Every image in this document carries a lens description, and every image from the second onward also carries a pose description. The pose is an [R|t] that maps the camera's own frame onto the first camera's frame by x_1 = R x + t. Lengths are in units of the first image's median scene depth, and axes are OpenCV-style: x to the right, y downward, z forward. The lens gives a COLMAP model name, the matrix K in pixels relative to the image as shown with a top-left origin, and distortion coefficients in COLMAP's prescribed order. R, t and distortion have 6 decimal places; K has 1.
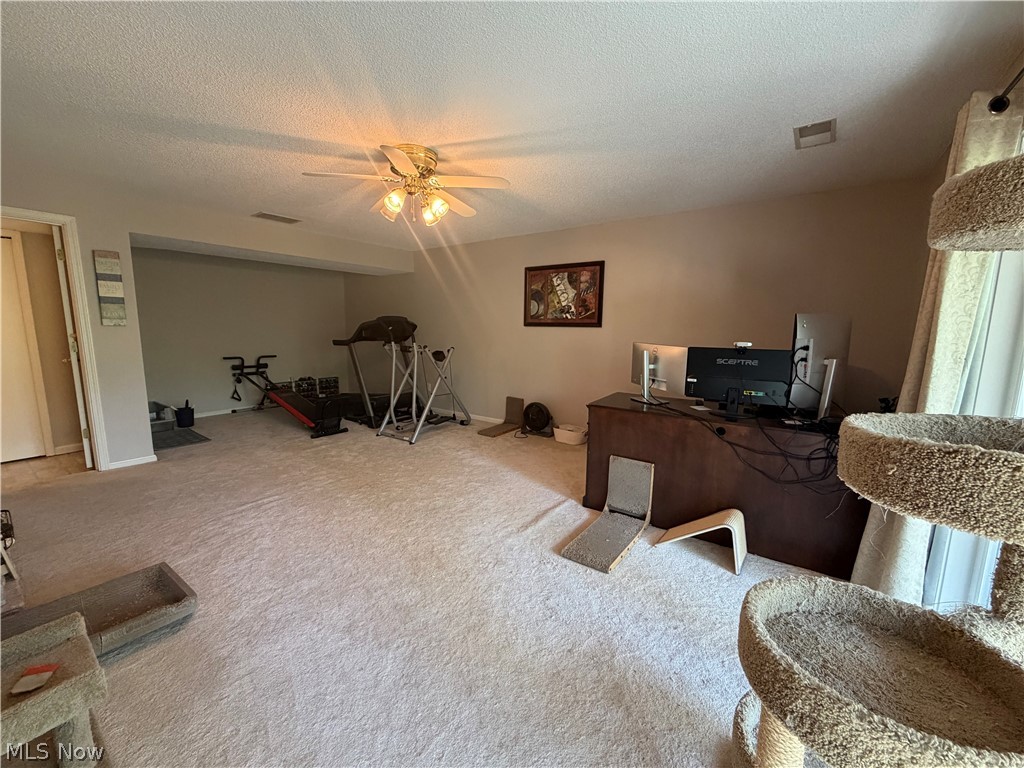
lens RADIAL K [[406.7, 0, 510.9], [0, 406.7, 389.8], [0, 0, 1]] dist [0.000844, 0.000079]
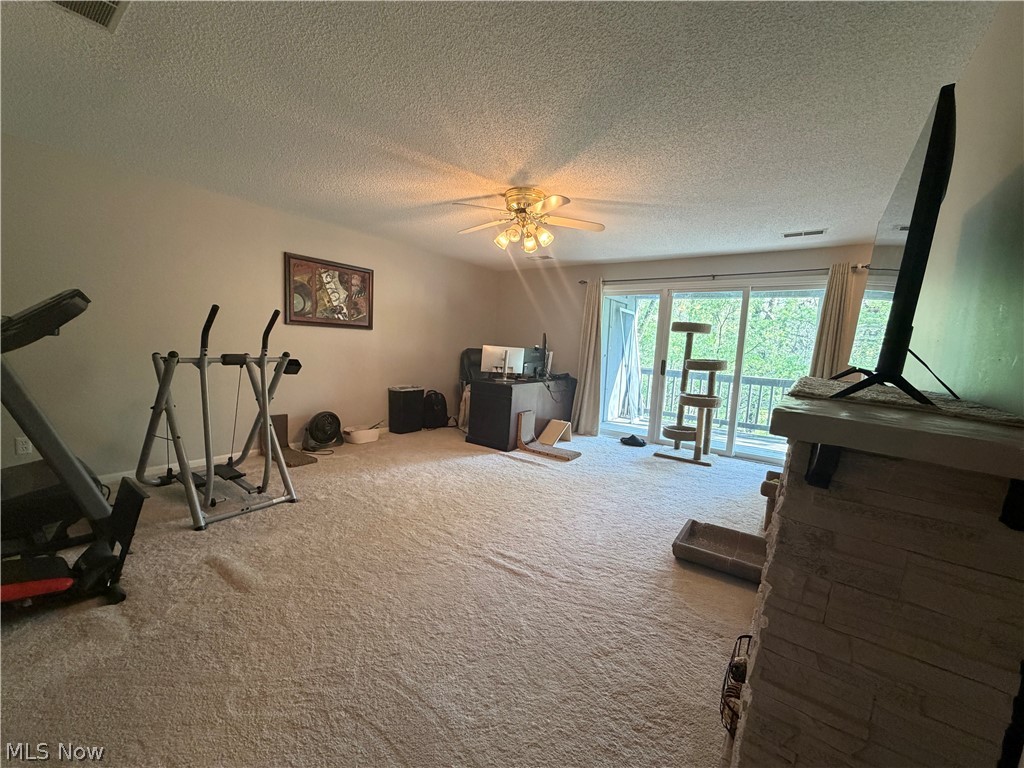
lens RADIAL K [[406.7, 0, 509.4], [0, 406.7, 382.4], [0, 0, 1]] dist [0.000844, 0.000079]
pose [[0.006982, -0.103868, 0.994567, -0.838709], [0.111629, 0.988455, 0.102446, -0.081321], [-0.993725, 0.110307, 0.018496, 0.599613]]
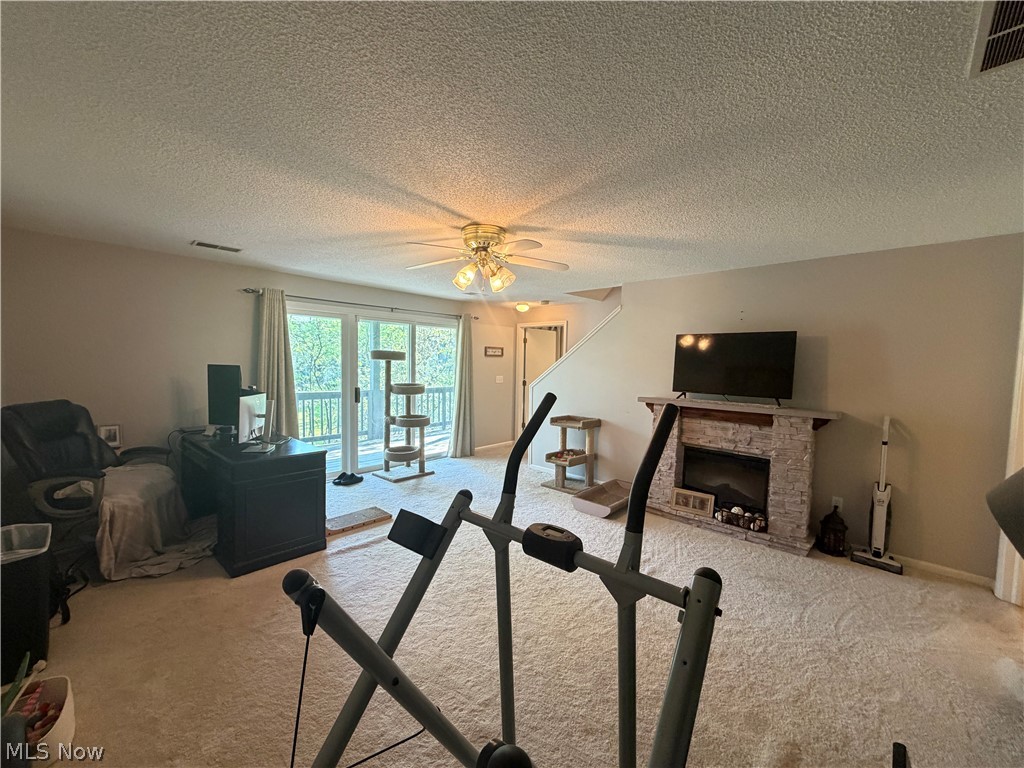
lens RADIAL K [[406.7, 0, 507.0], [0, 406.7, 378.7], [0, 0, 1]] dist [0.000844, 0.000079]
pose [[-0.989382, -0.025376, 0.143105, -0.269603], [0.003633, 0.980014, 0.198895, -0.218423], [-0.145292, 0.197303, -0.969516, 1.183810]]
